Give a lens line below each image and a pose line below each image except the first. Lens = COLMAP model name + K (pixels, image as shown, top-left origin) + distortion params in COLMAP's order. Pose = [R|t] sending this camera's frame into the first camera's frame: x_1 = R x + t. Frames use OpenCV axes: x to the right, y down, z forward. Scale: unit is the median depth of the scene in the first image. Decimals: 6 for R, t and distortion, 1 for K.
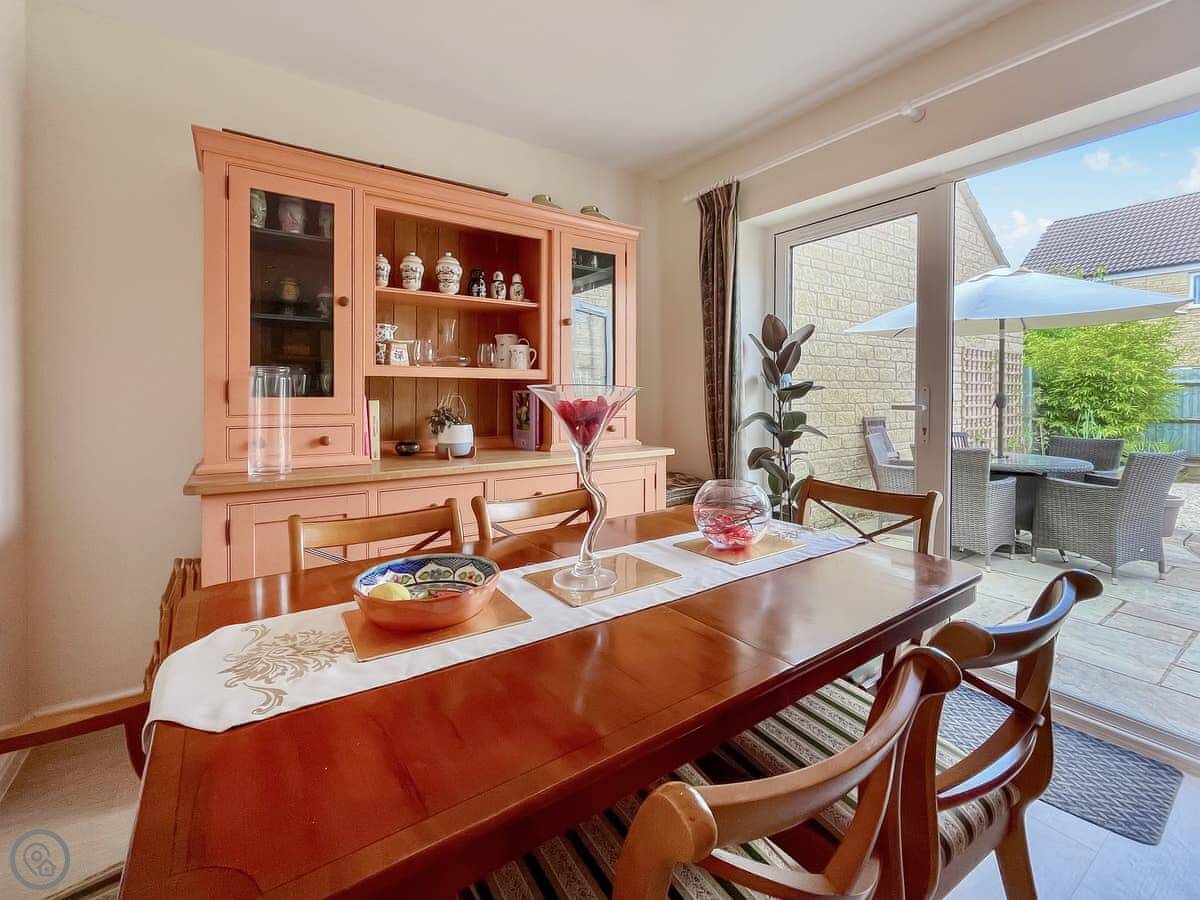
lens RADIAL K [[524.2, 0, 598.9], [0, 524.2, 398.7], [0, 0, 1]] dist [0.000105, 0.000115]
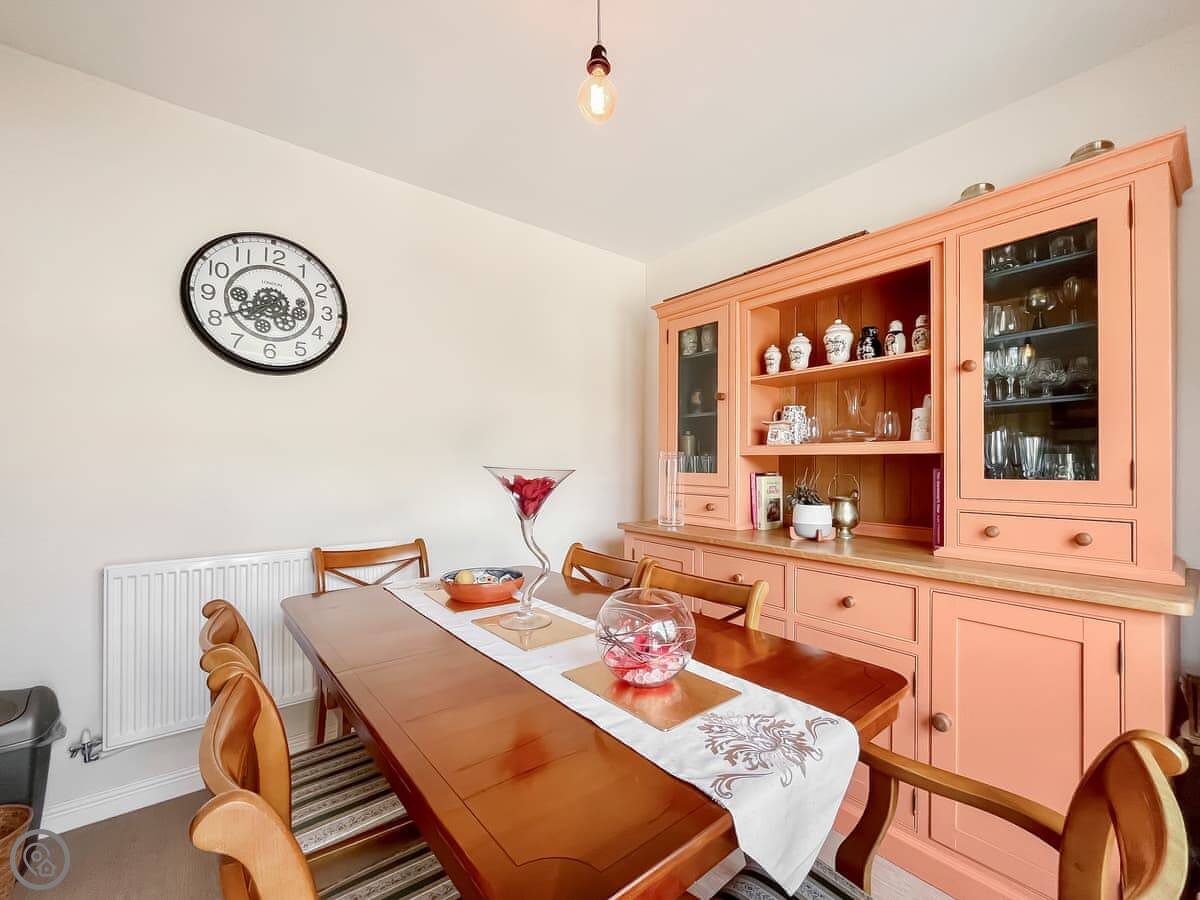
lens RADIAL K [[500.8, 0, 597.4], [0, 500.8, 460.9], [0, 0, 1]] dist [-0.000718, -0.000060]
pose [[0.093872, -0.005735, -0.995568, 0.576539], [-0.007235, 0.999953, -0.006442, -0.020025], [0.995558, 0.007808, 0.093826, 0.514506]]
